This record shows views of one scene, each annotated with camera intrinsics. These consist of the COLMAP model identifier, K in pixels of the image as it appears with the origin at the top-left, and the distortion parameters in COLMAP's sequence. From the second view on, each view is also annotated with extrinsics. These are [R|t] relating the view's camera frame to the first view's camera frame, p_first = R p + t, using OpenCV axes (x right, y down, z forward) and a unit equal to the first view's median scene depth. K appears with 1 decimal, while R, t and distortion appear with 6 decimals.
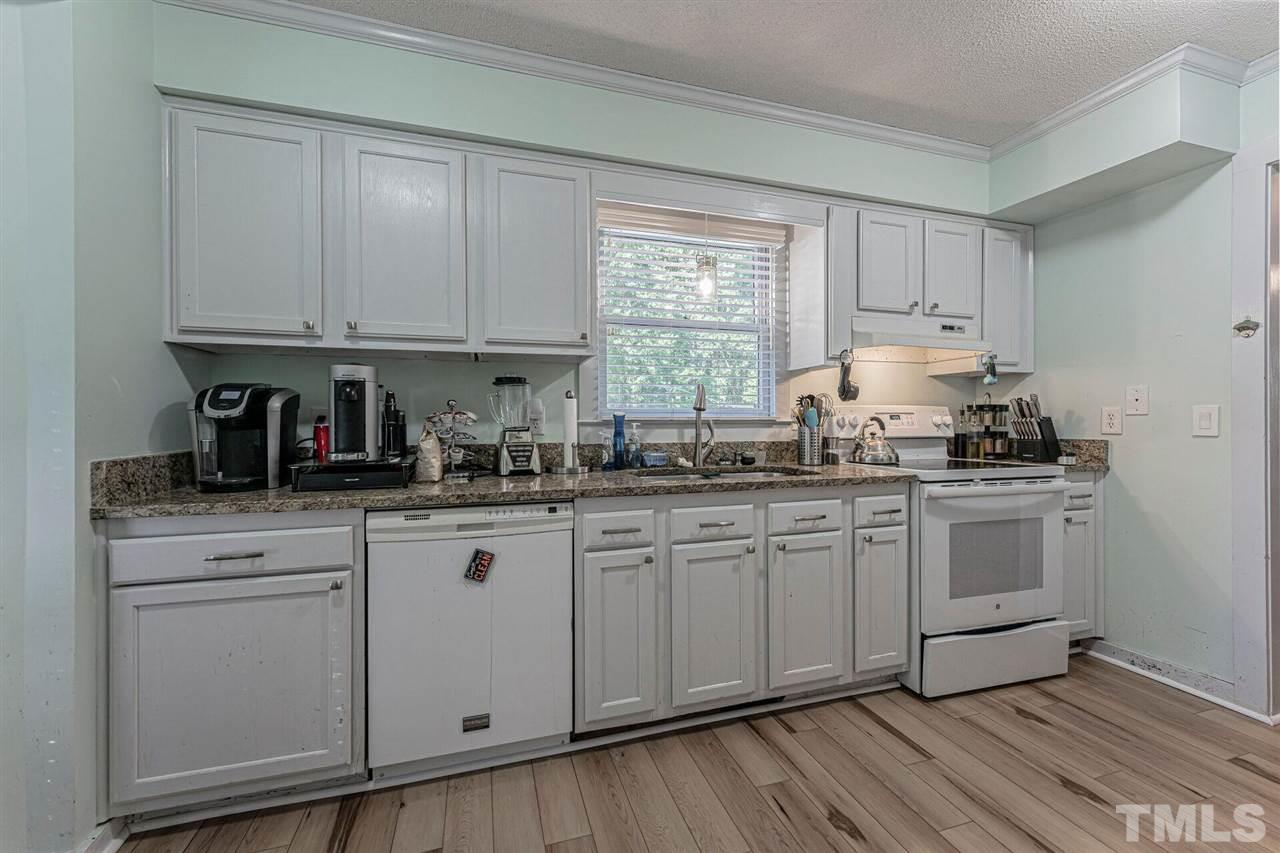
lens RADIAL K [[506.1, 0, 635.4], [0, 506.1, 423.4], [0, 0, 1]] dist [-0.000190, 0.000829]
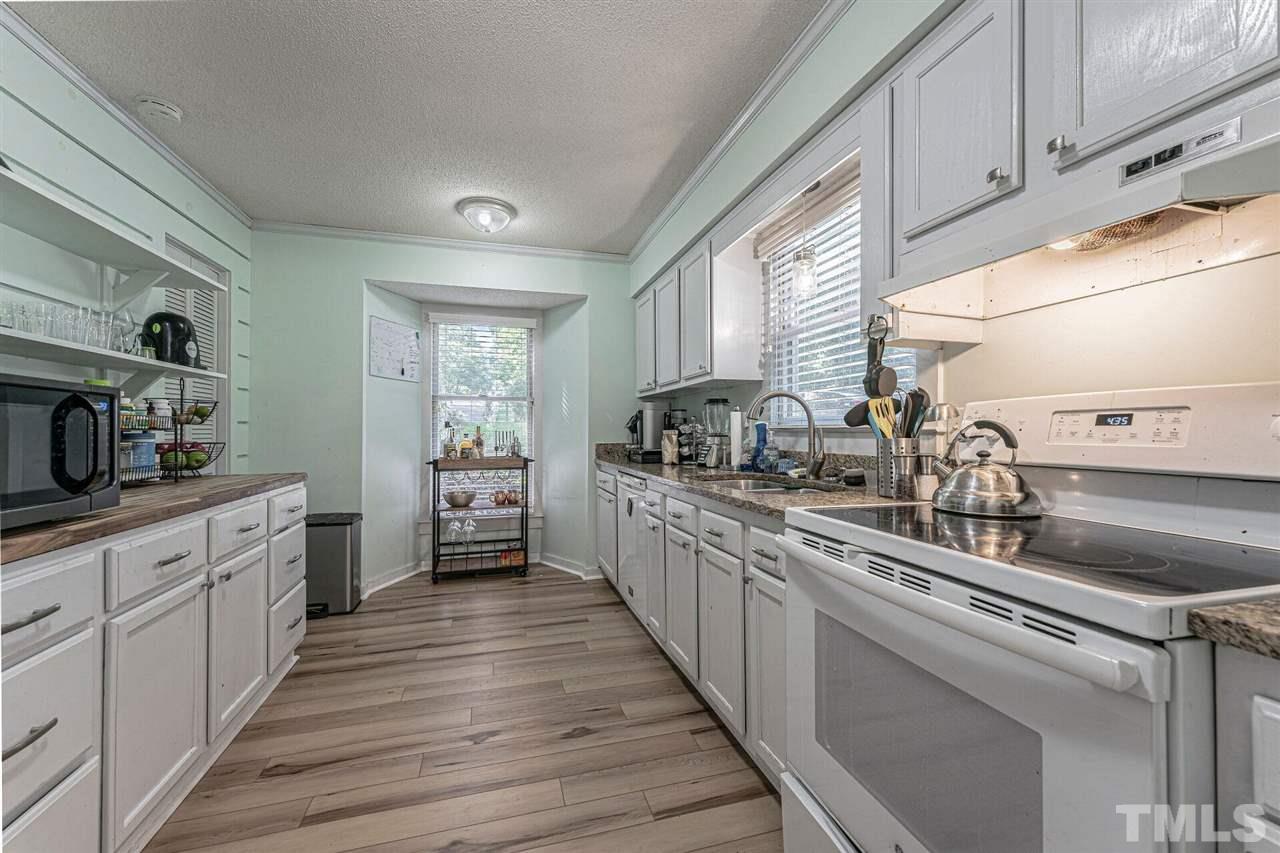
lens RADIAL K [[506.1, 0, 637.2], [0, 506.1, 427.9], [0, 0, 1]] dist [-0.000190, 0.000829]
pose [[-0.008863, -0.001552, -0.999960, 1.289366], [0.000660, 0.999999, -0.001558, -0.007366], [0.999961, -0.000673, -0.008862, 0.863174]]
